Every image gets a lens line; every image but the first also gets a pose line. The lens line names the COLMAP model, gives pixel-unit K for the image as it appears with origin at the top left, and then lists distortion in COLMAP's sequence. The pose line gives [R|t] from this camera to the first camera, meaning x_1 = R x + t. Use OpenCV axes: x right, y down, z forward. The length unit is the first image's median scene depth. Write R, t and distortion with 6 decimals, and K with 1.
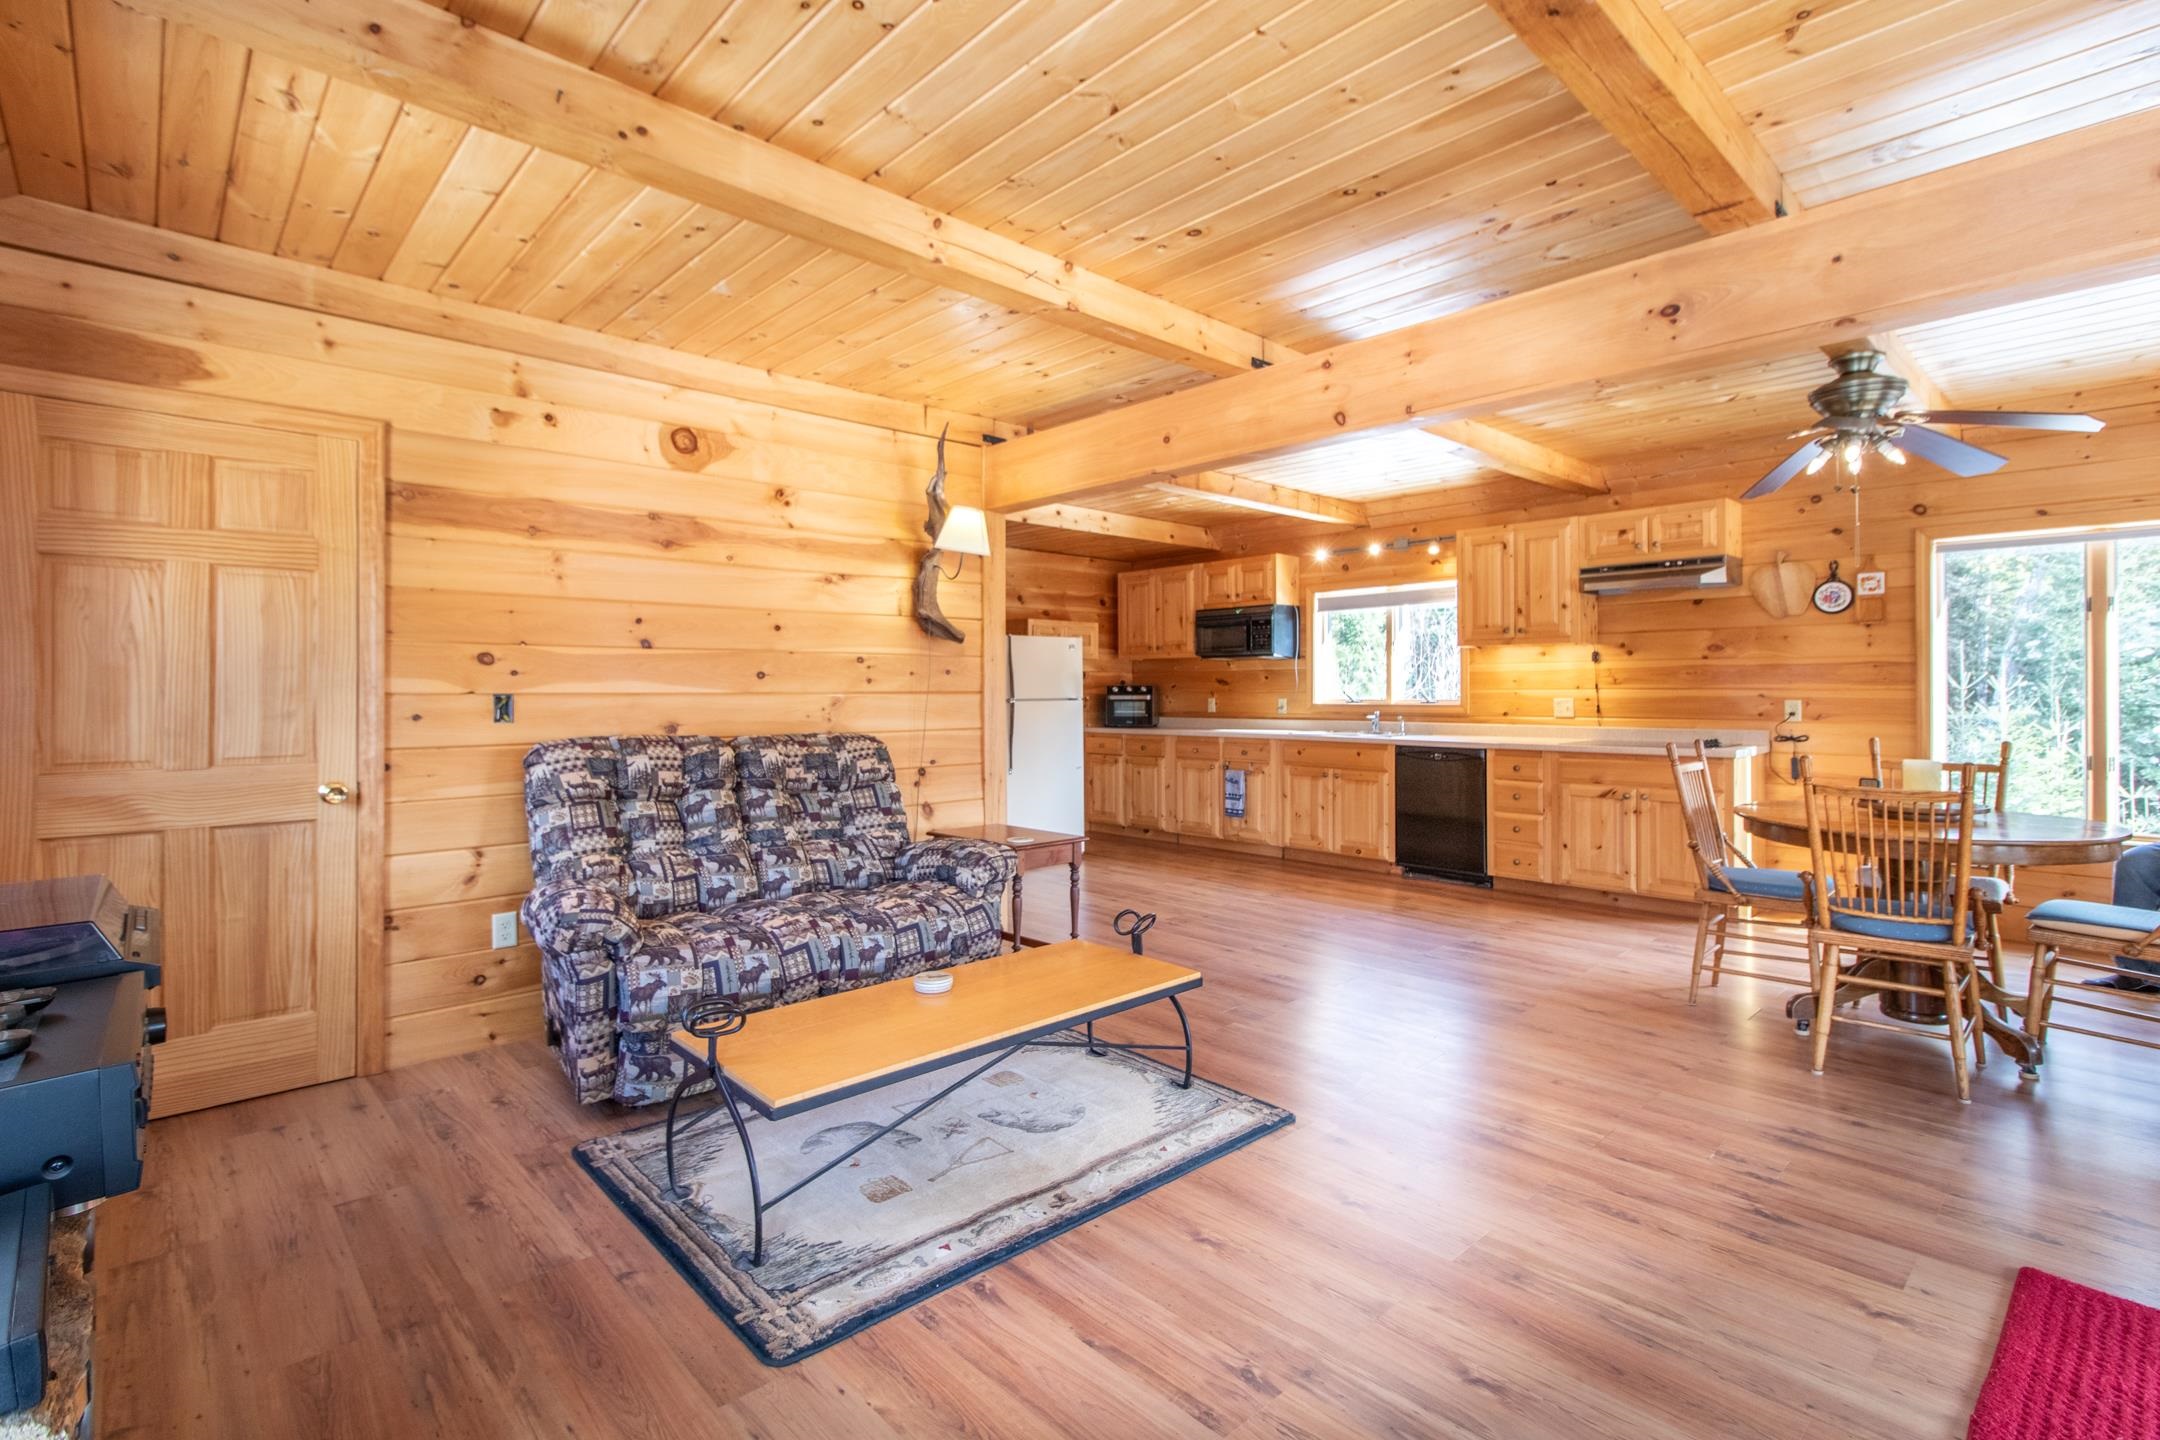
lens RADIAL K [[1002.6, 0, 1081.3], [0, 1002.6, 692.3], [0, 0, 1]] dist [0.001245, 0.000216]
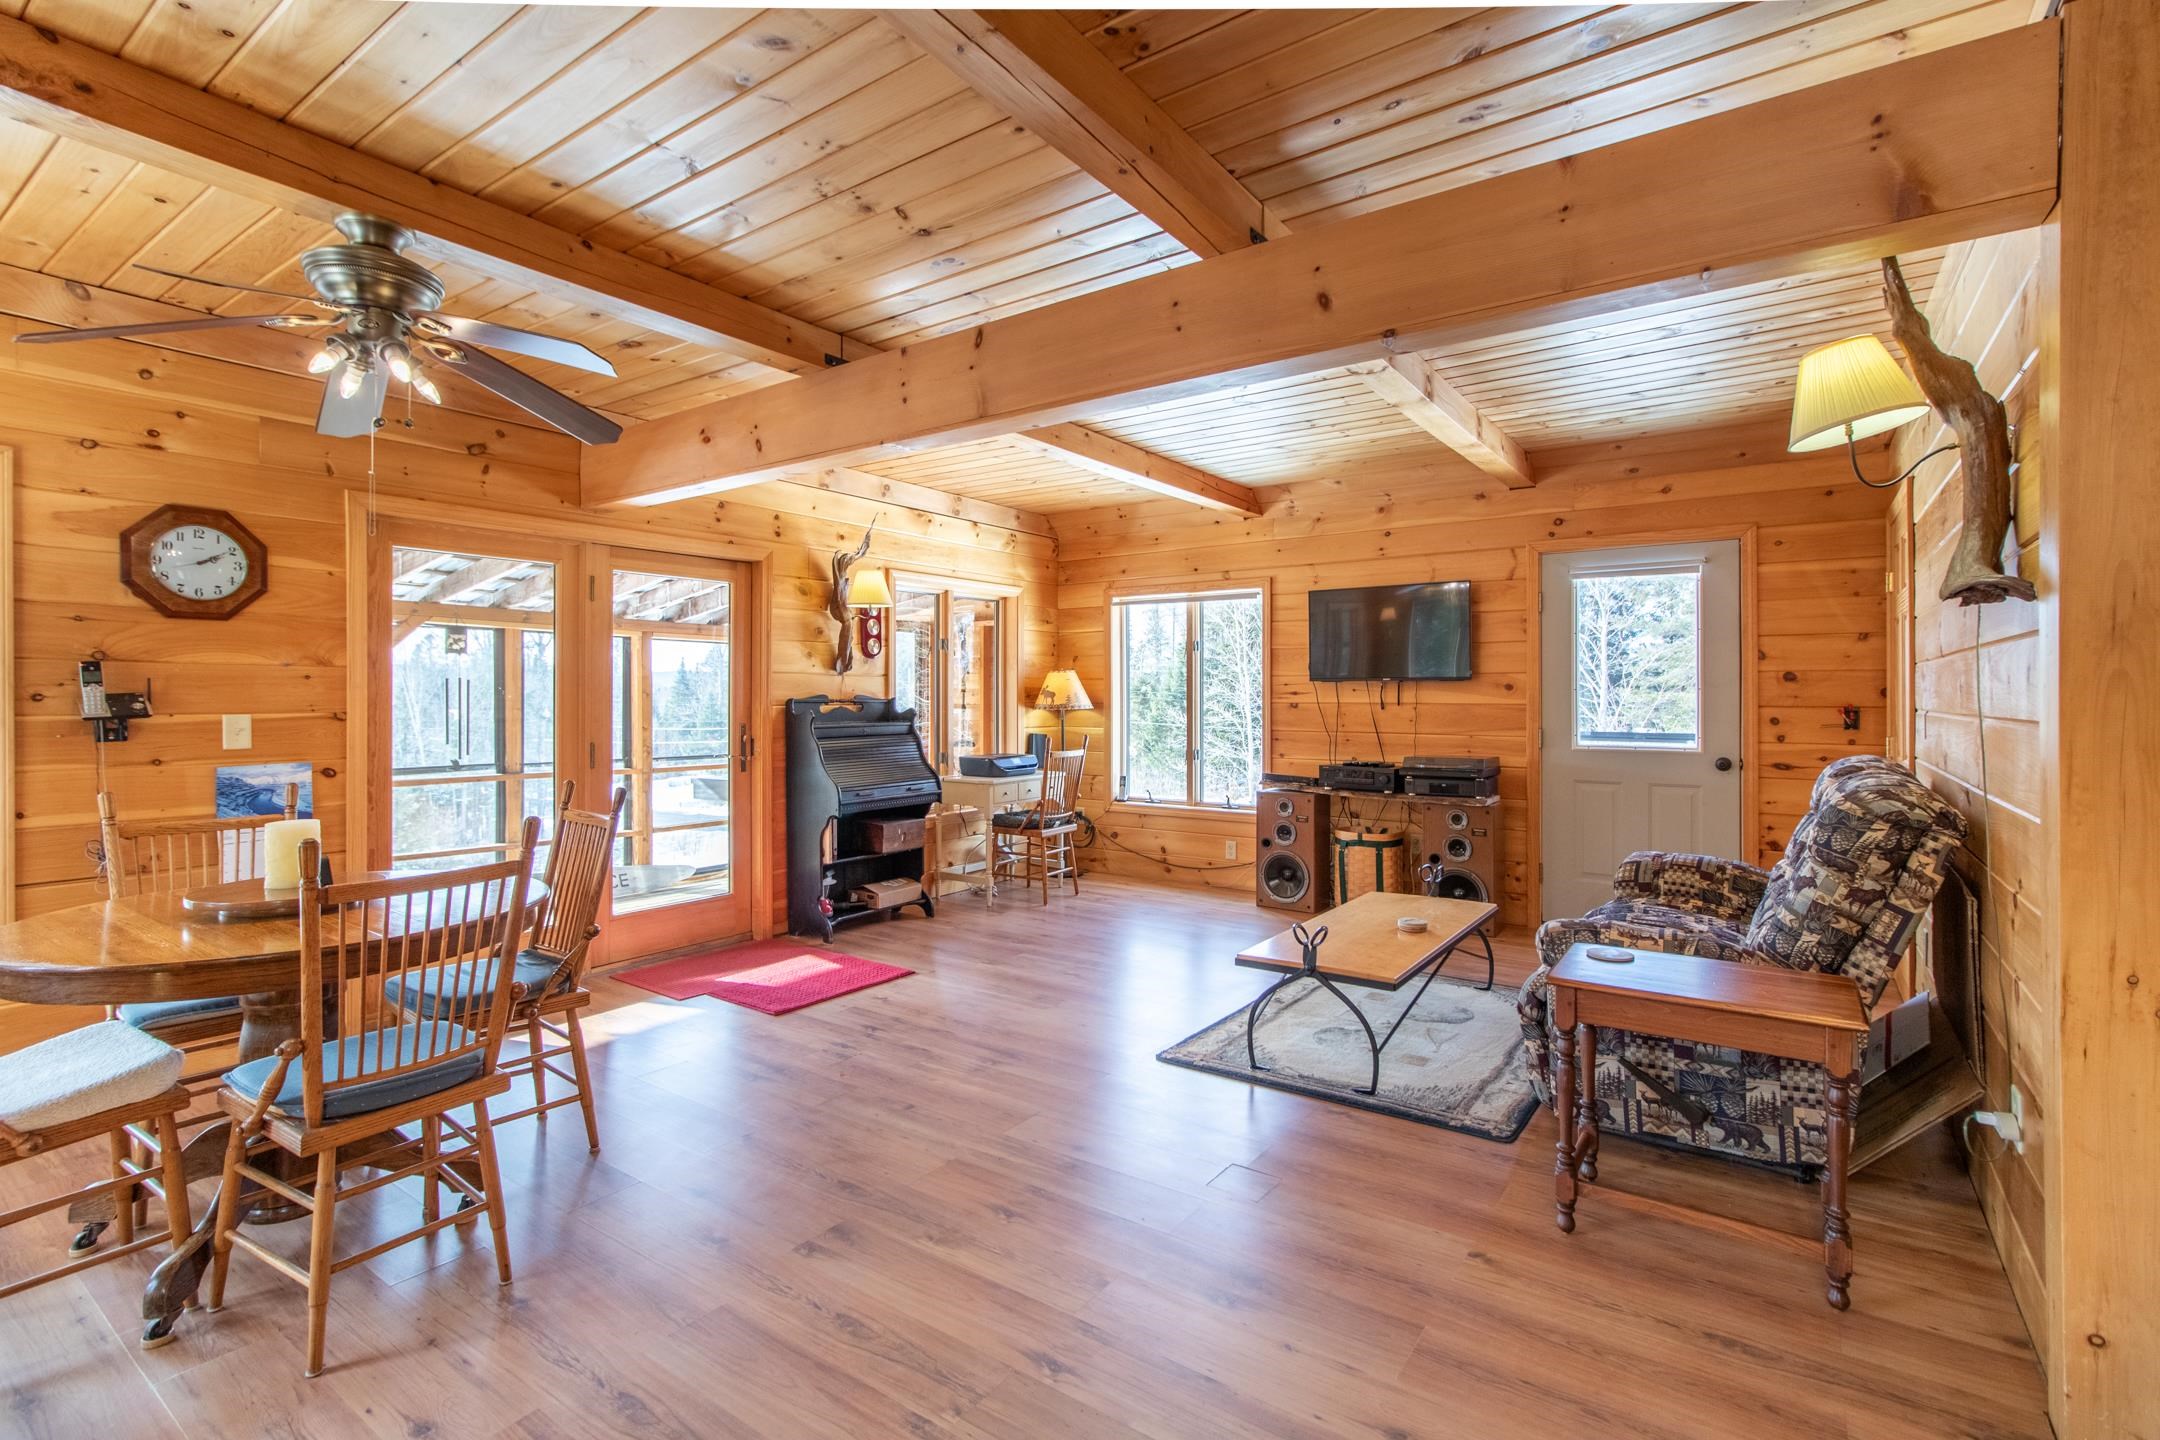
lens RADIAL K [[1002.6, 0, 1081.3], [0, 1002.6, 692.3], [0, 0, 1]] dist [0.001245, 0.000216]
pose [[-0.983486, 0.004034, -0.180940, 0.254823], [0.004444, 0.999988, -0.001859, -0.011005], [0.180931, -0.002632, -0.983492, 1.068197]]
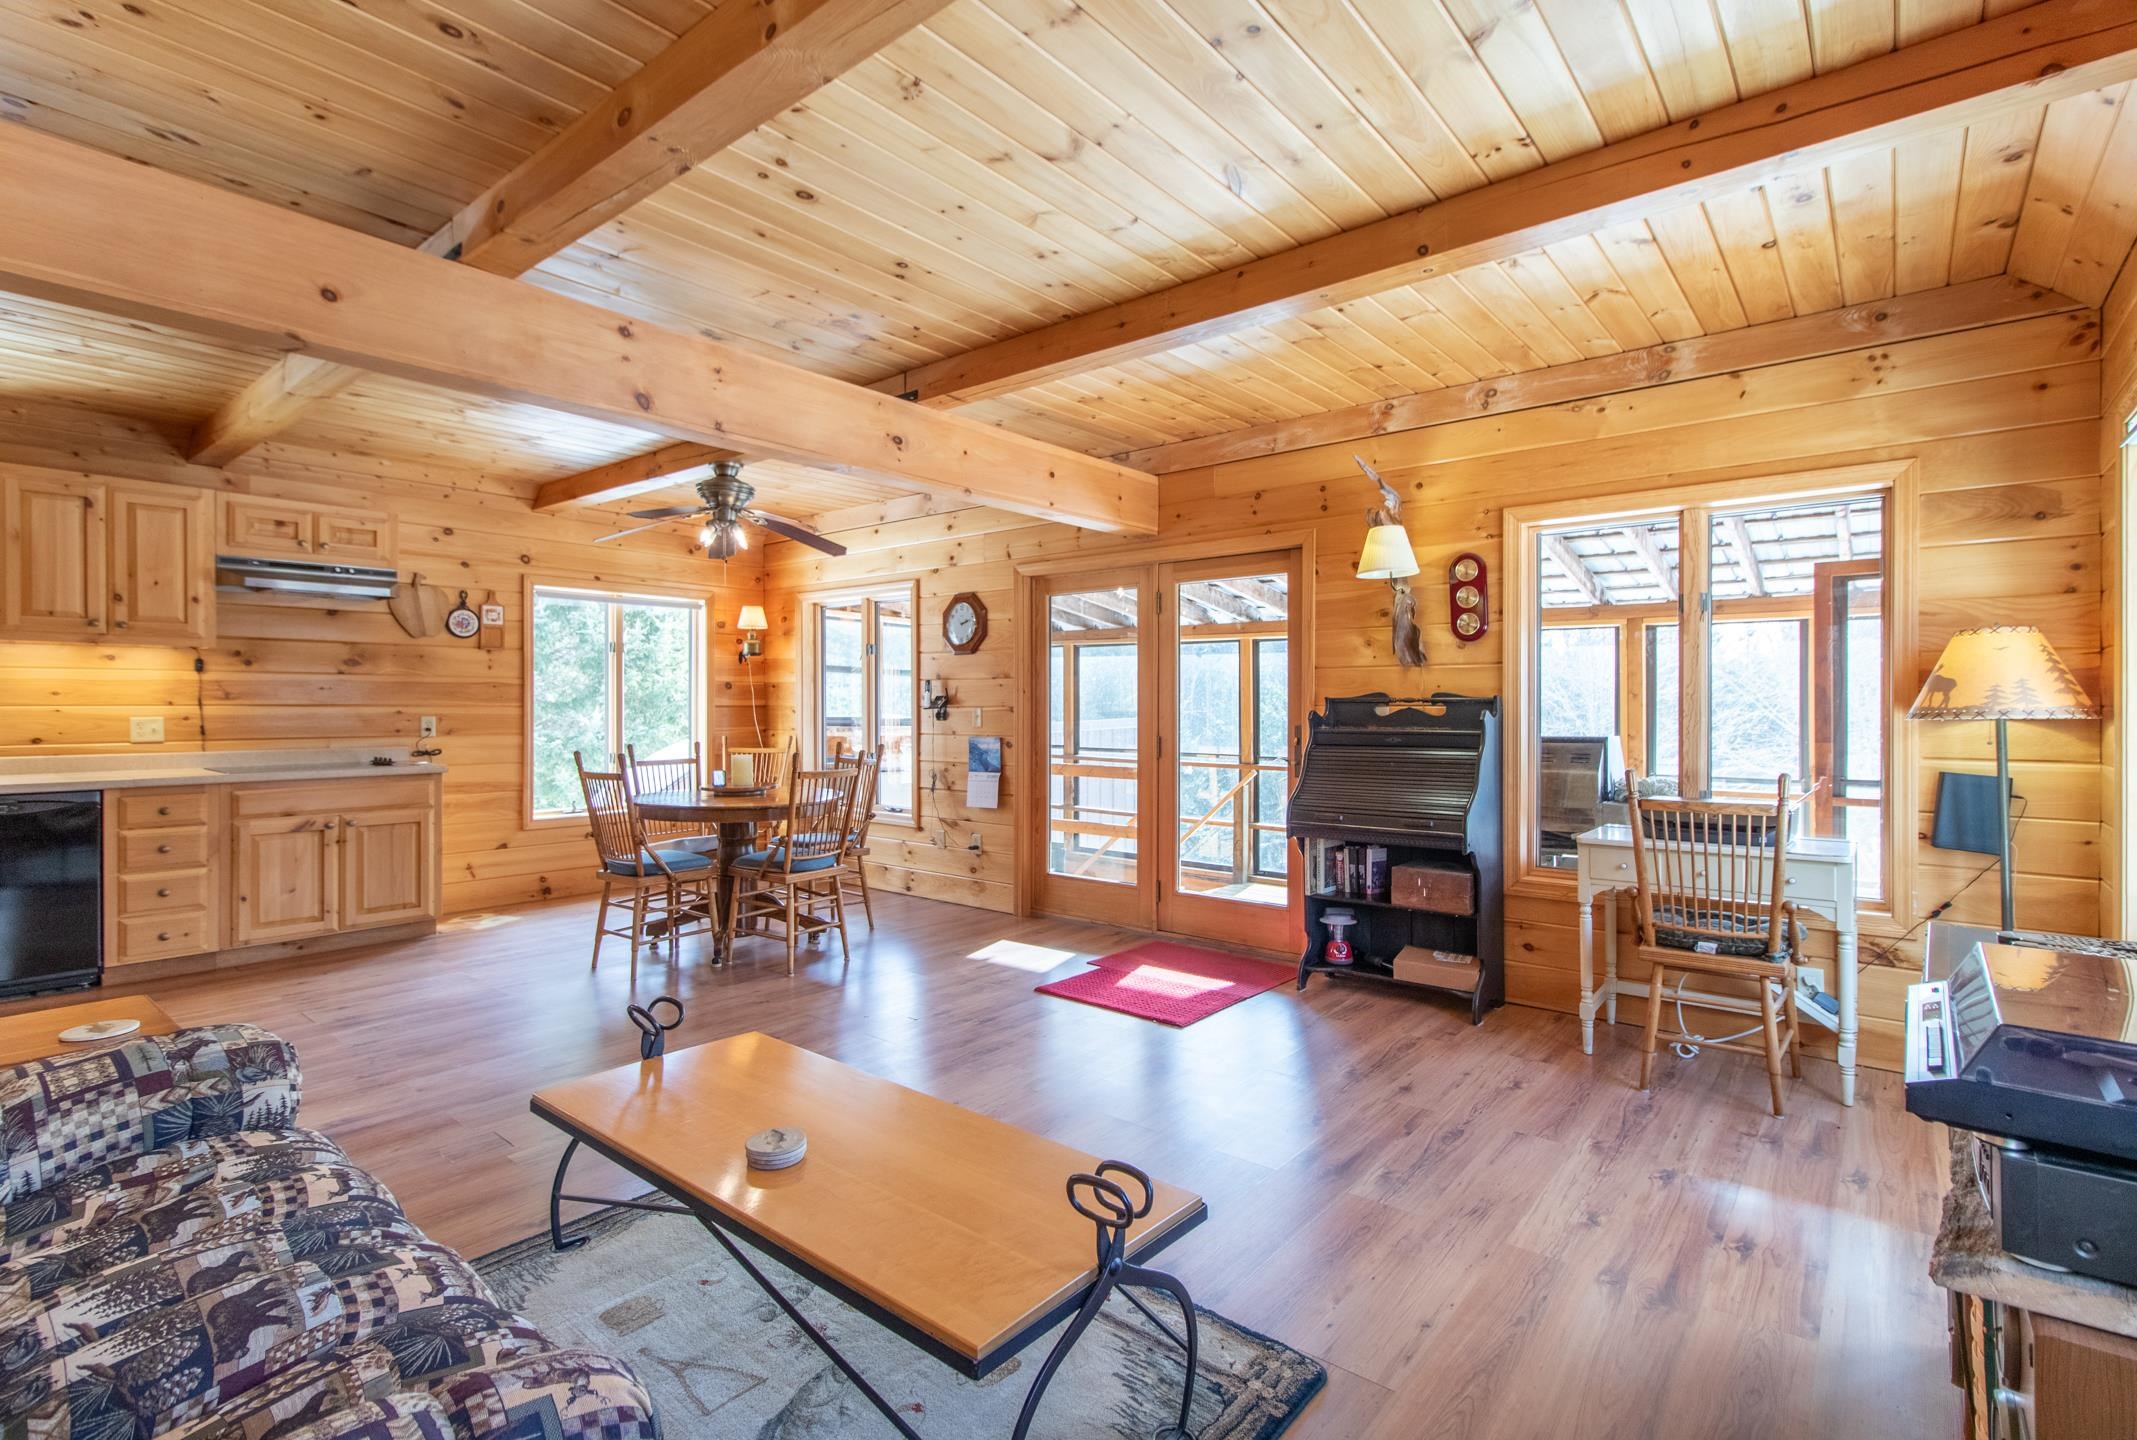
lens RADIAL K [[990.6, 0, 1068.5], [0, 990.6, 720.0], [0, 0, 1]] dist [-0.001376, -0.000067]
pose [[-0.108145, -0.010394, 0.994081, -0.380902], [0.000380, 0.999945, 0.010496, 0.000679], [-0.994135, 0.001513, -0.108135, 0.420053]]
